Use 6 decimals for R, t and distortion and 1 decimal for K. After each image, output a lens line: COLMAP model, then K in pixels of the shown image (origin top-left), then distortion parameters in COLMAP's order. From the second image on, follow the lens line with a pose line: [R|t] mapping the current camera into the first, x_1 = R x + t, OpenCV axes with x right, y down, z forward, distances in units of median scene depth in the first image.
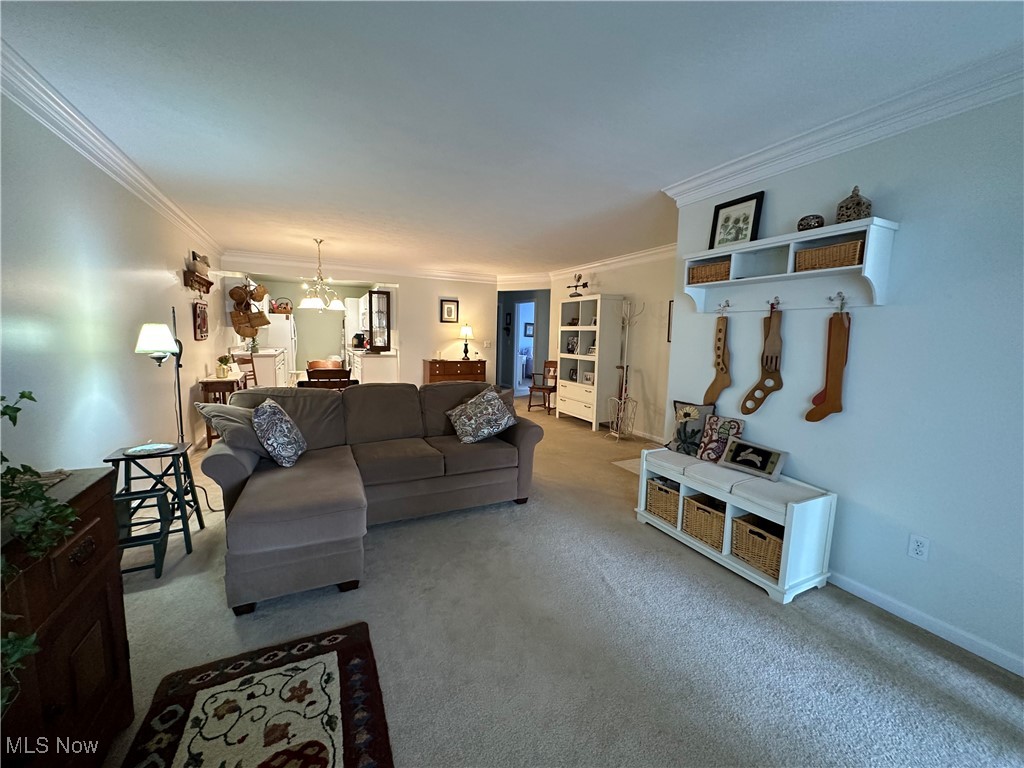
lens RADIAL K [[407.2, 0, 512.8], [0, 407.2, 385.1], [0, 0, 1]] dist [-0.002541, 0.000165]
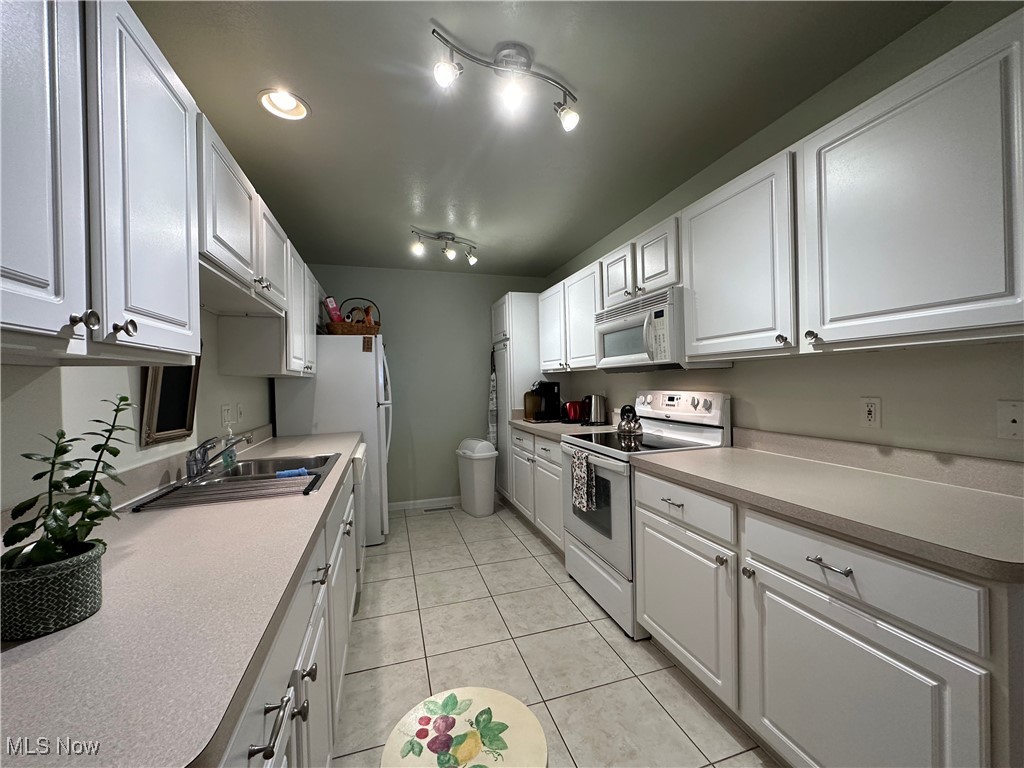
lens RADIAL K [[407.2, 0, 512.8], [0, 407.2, 385.1], [0, 0, 1]] dist [-0.002541, 0.000165]
pose [[0.987320, -0.045605, -0.152049, -1.264282], [0.028003, 0.992859, -0.115958, -0.292662], [0.156252, 0.110230, 0.981547, 2.267720]]
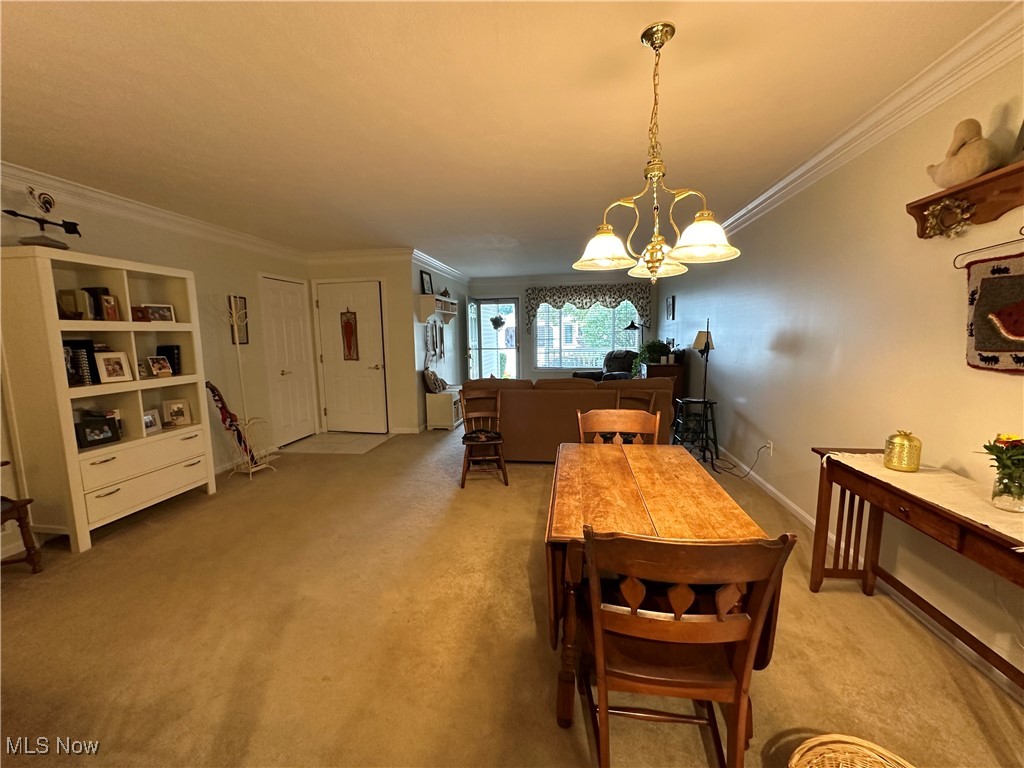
lens RADIAL K [[407.2, 0, 512.8], [0, 407.2, 385.1], [0, 0, 1]] dist [-0.002541, 0.000165]
pose [[-0.824370, -0.081057, 0.560217, -1.063311], [0.067020, 0.968756, 0.238790, -0.341411], [-0.562069, 0.234397, -0.793181, 2.494503]]
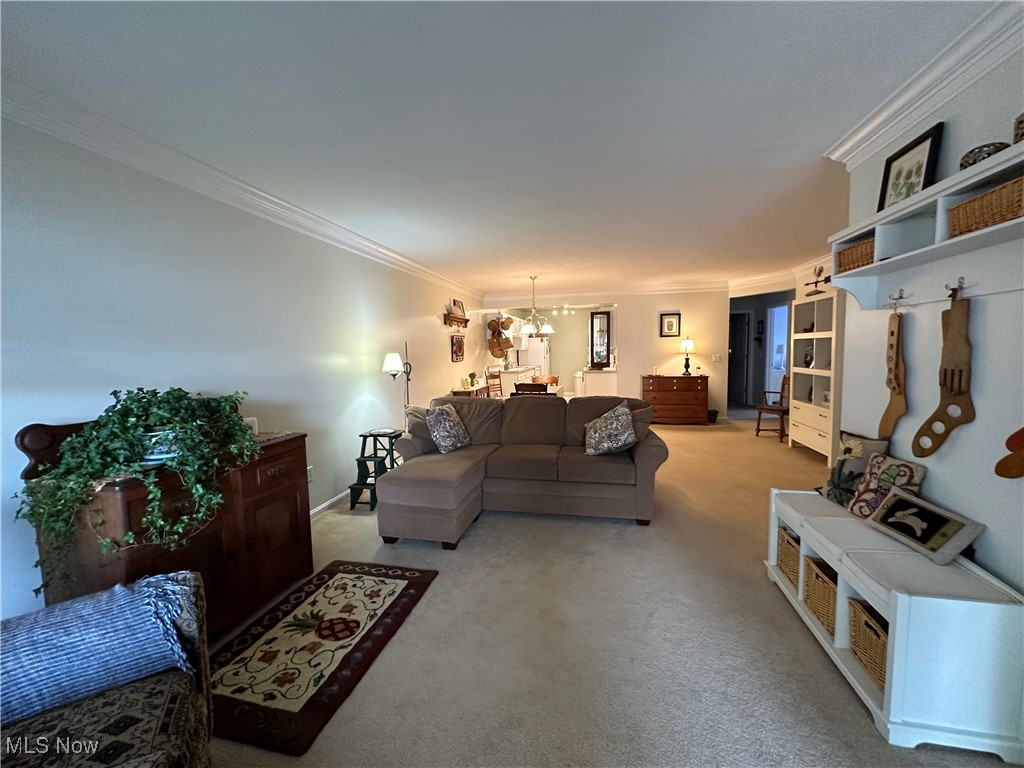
lens RADIAL K [[407.2, 0, 512.8], [0, 407.2, 385.1], [0, 0, 1]] dist [-0.002541, 0.000165]
pose [[0.779991, 0.013400, -0.625647, 0.438685], [-0.036930, 0.999014, -0.024644, -0.004374], [0.624700, 0.042327, 0.779717, 0.054972]]
